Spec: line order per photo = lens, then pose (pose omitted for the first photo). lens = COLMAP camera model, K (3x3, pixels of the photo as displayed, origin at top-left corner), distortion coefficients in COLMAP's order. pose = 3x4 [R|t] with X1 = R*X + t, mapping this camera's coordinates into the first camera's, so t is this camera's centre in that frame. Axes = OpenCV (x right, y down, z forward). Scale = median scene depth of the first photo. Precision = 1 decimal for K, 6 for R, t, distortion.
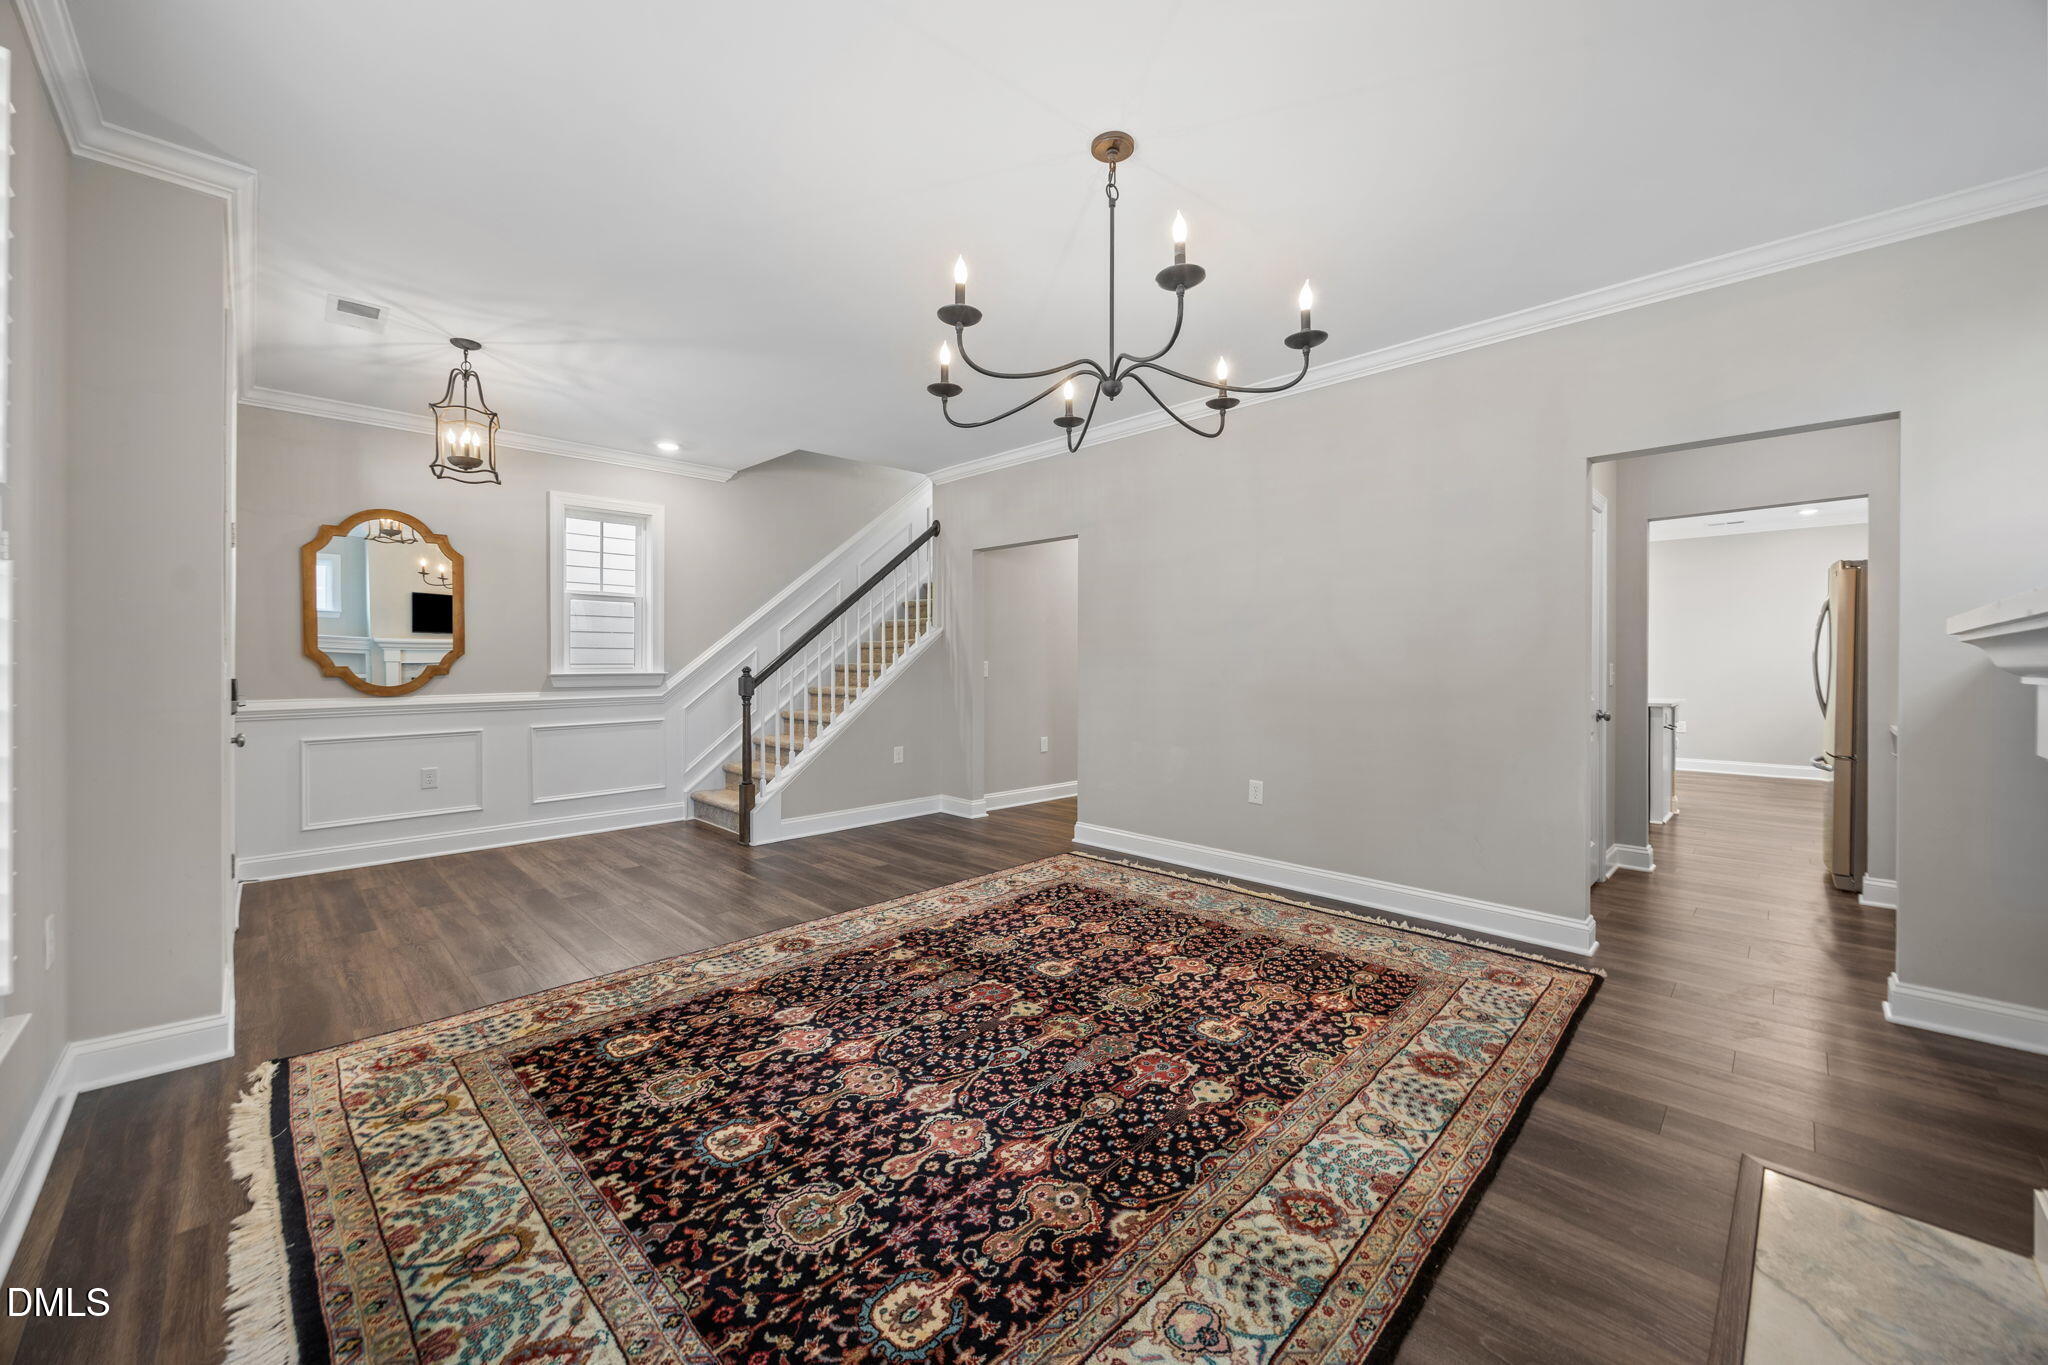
lens RADIAL K [[781.3, 0, 1024.5], [0, 781.3, 672.0], [0, 0, 1]] dist [-0.005957, 0.001664]
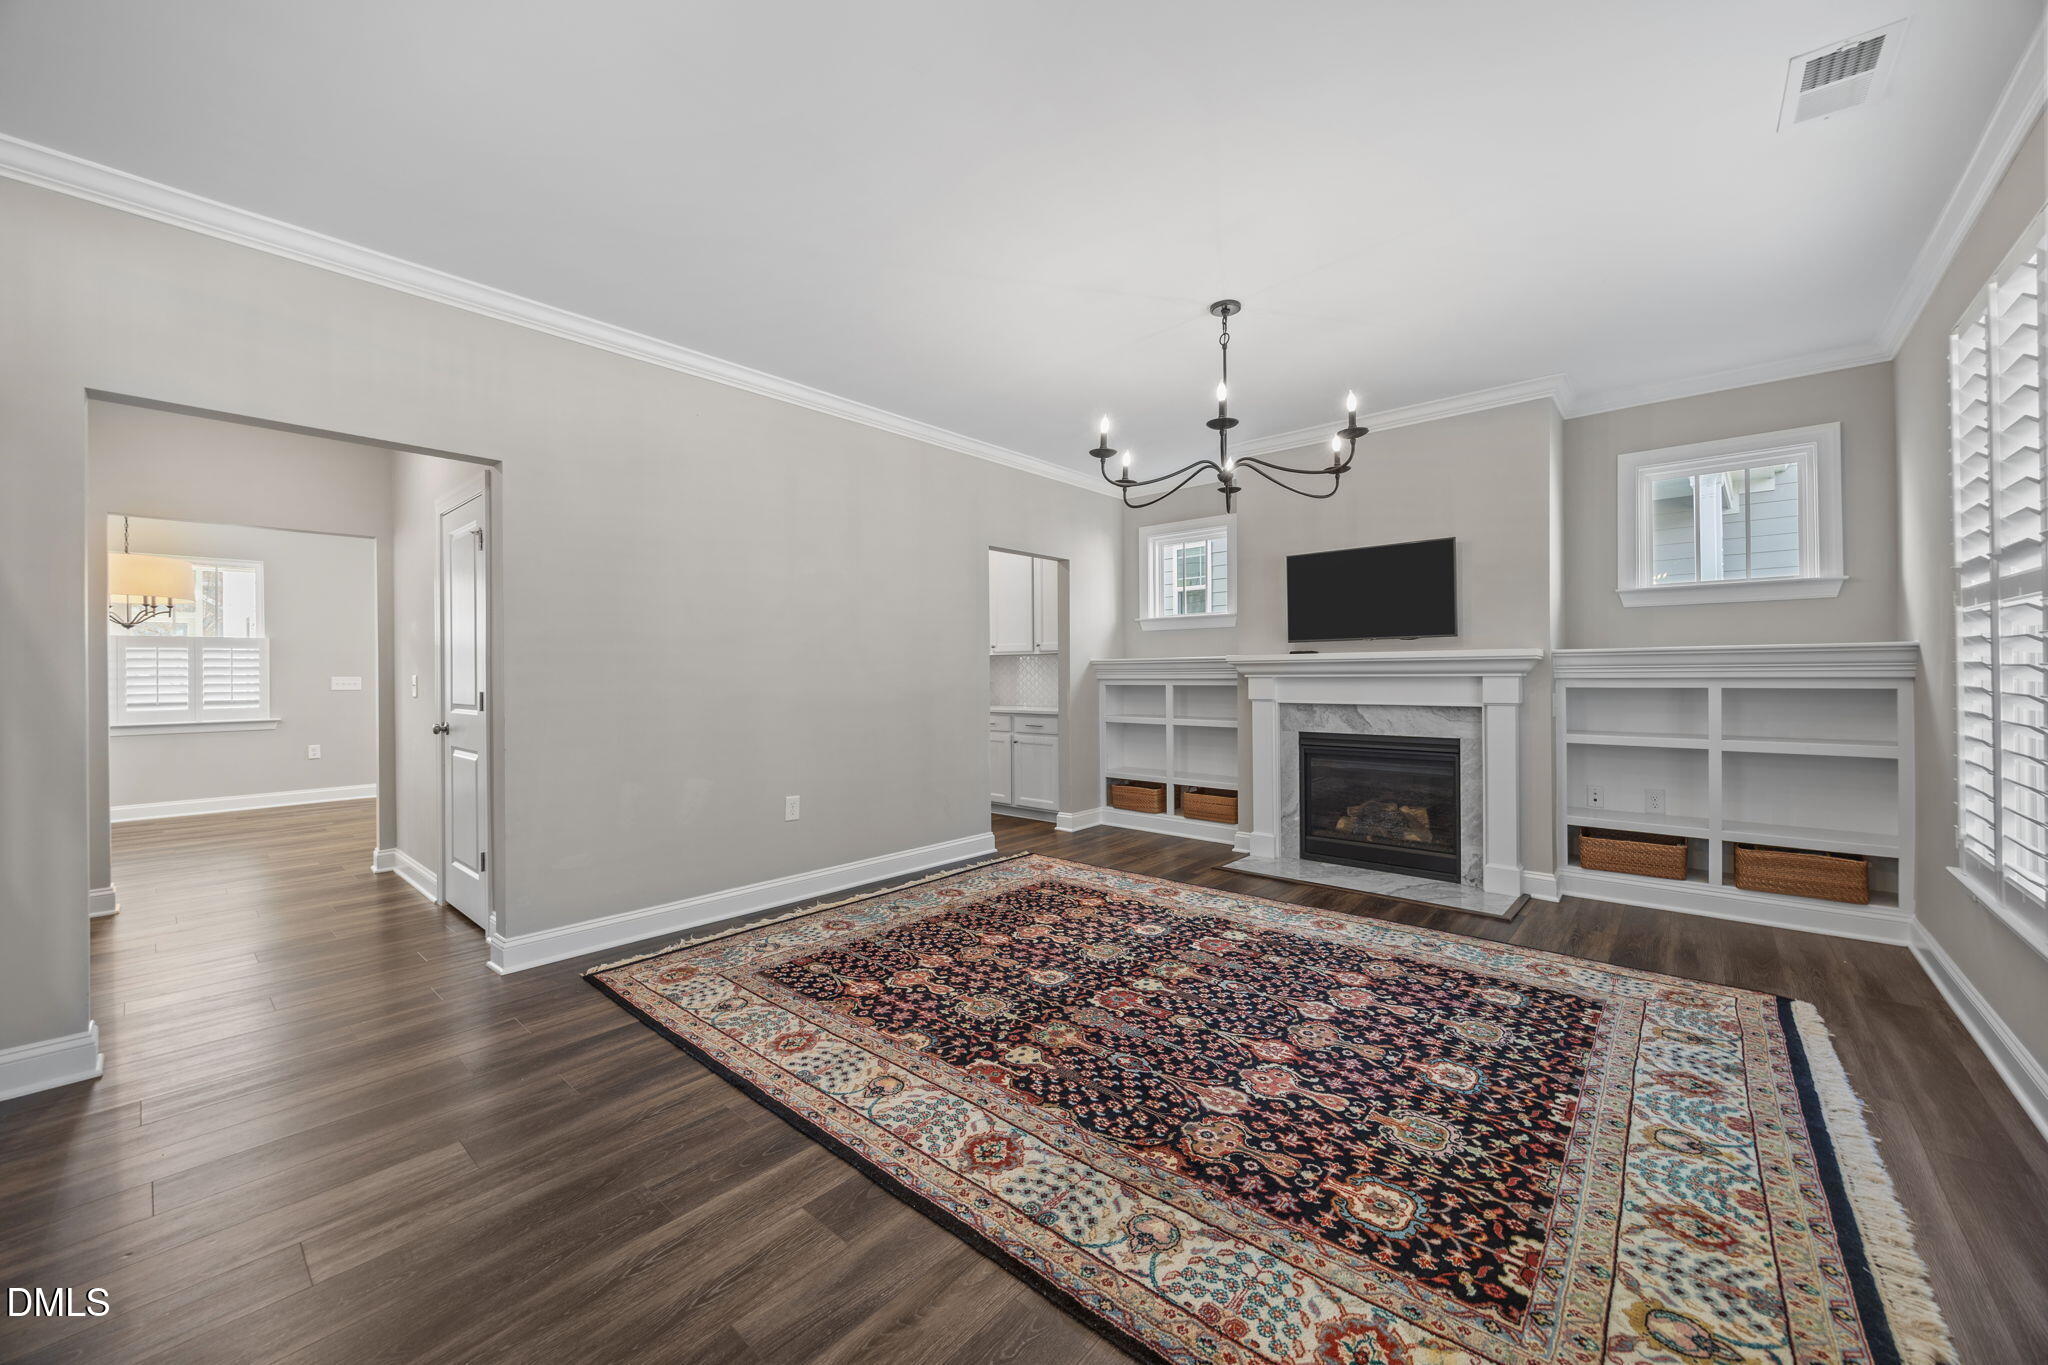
lens RADIAL K [[781.3, 0, 1012.0], [0, 781.3, 673.1], [0, 0, 1]] dist [-0.005957, 0.001664]
pose [[-0.062709, -0.000401, 0.998032, -1.037704], [0.018278, 0.999832, 0.001550, -0.016773], [-0.997864, 0.018340, -0.062691, 1.188034]]
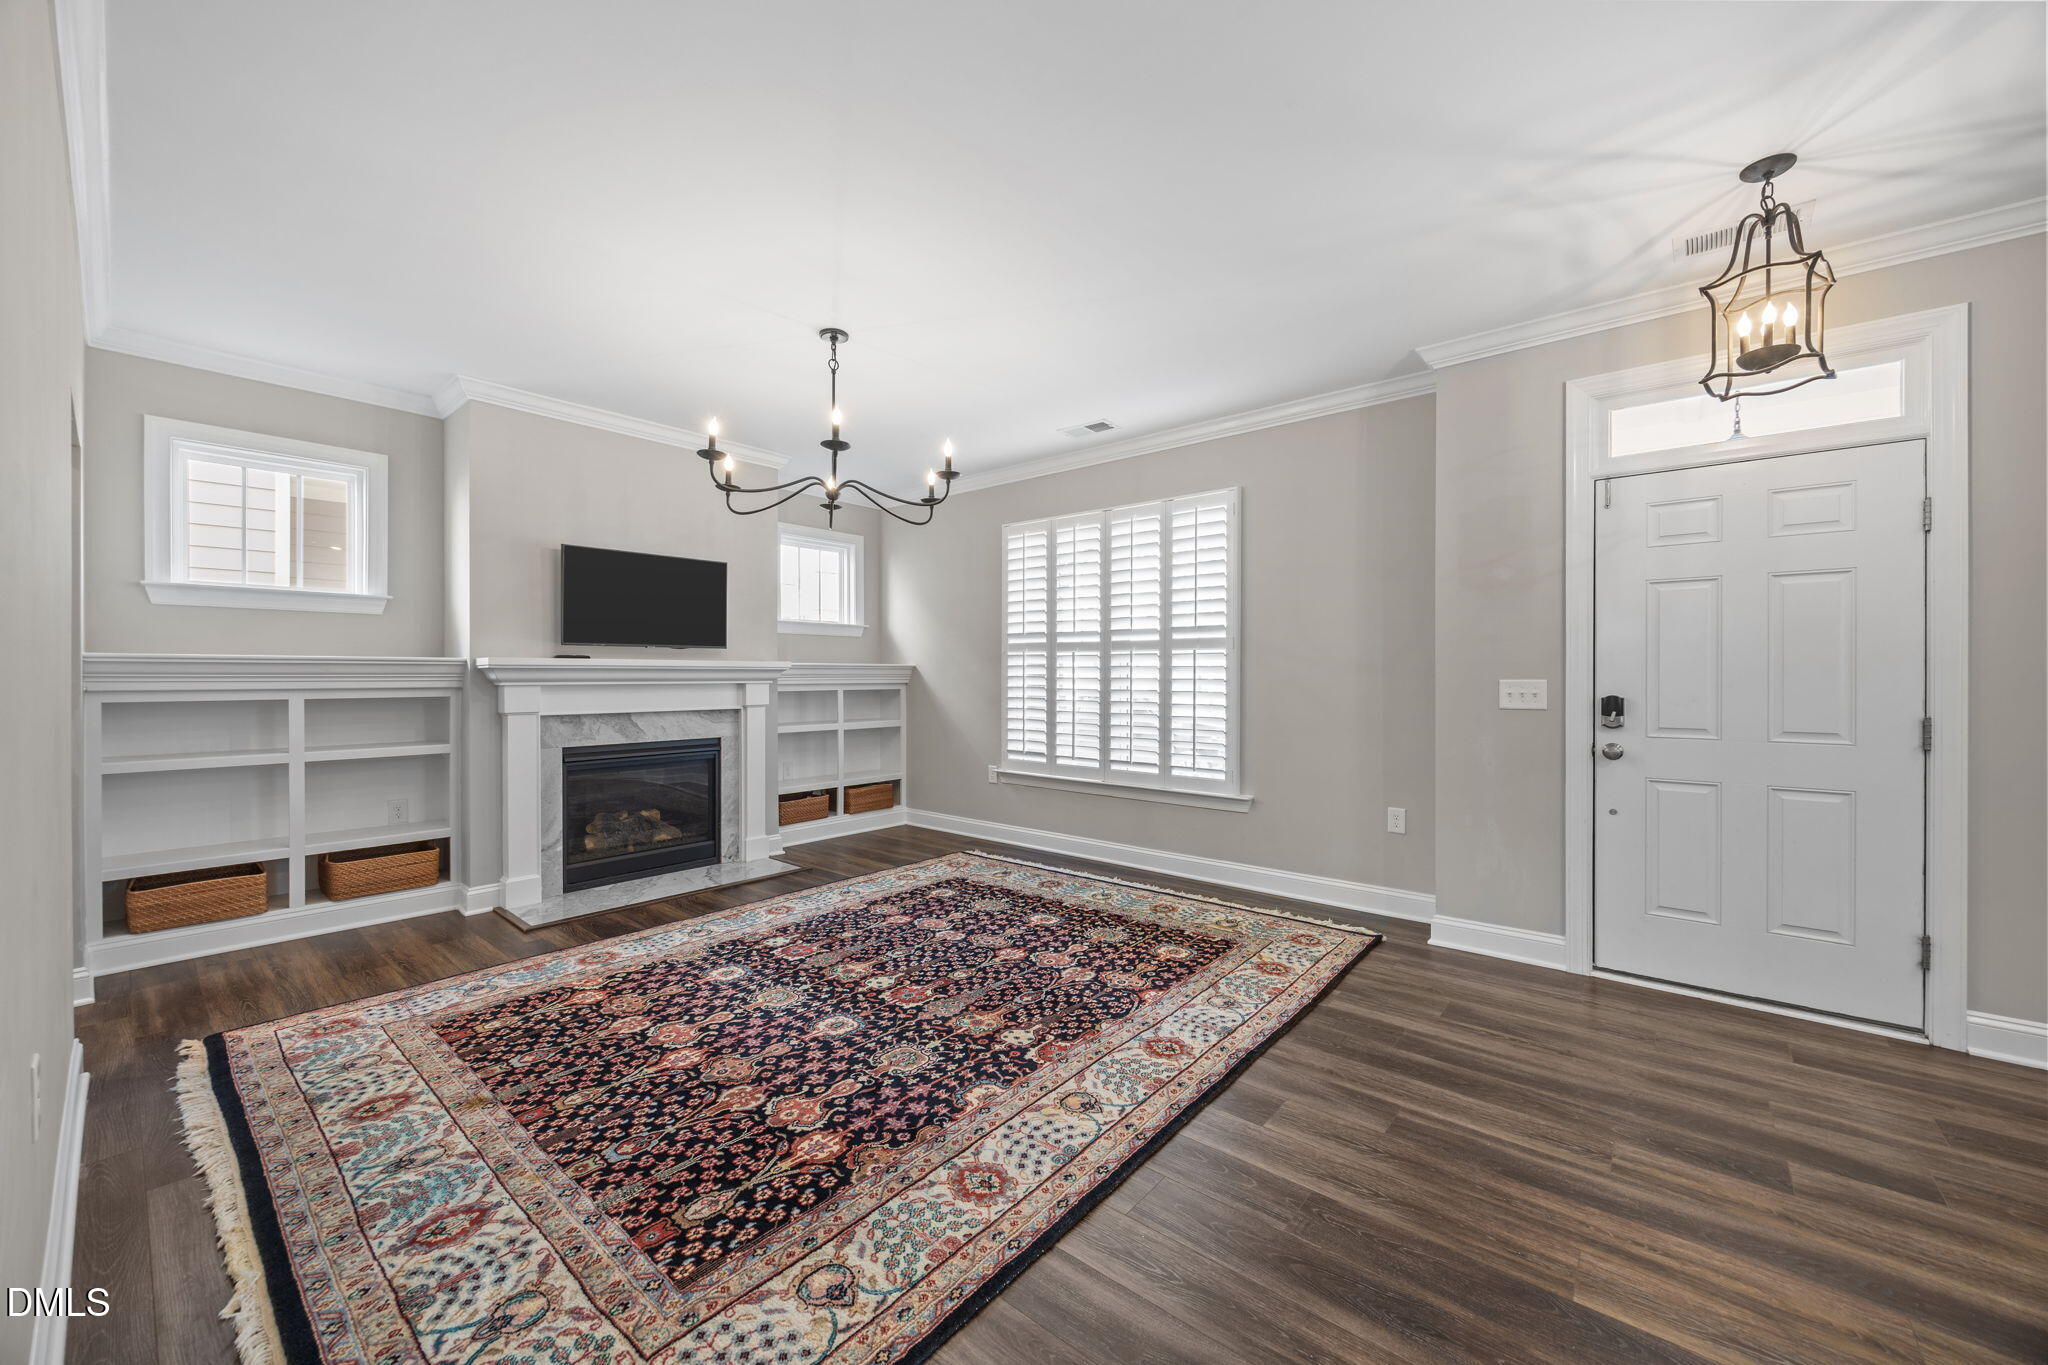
lens RADIAL K [[781.3, 0, 1051.6], [0, 781.3, 673.7], [0, 0, 1]] dist [-0.005957, 0.001664]
pose [[-0.993416, -0.001898, -0.114546, -0.109090], [-0.002797, 0.999967, 0.007690, -0.028972], [0.114527, 0.007960, -0.993388, 2.047182]]
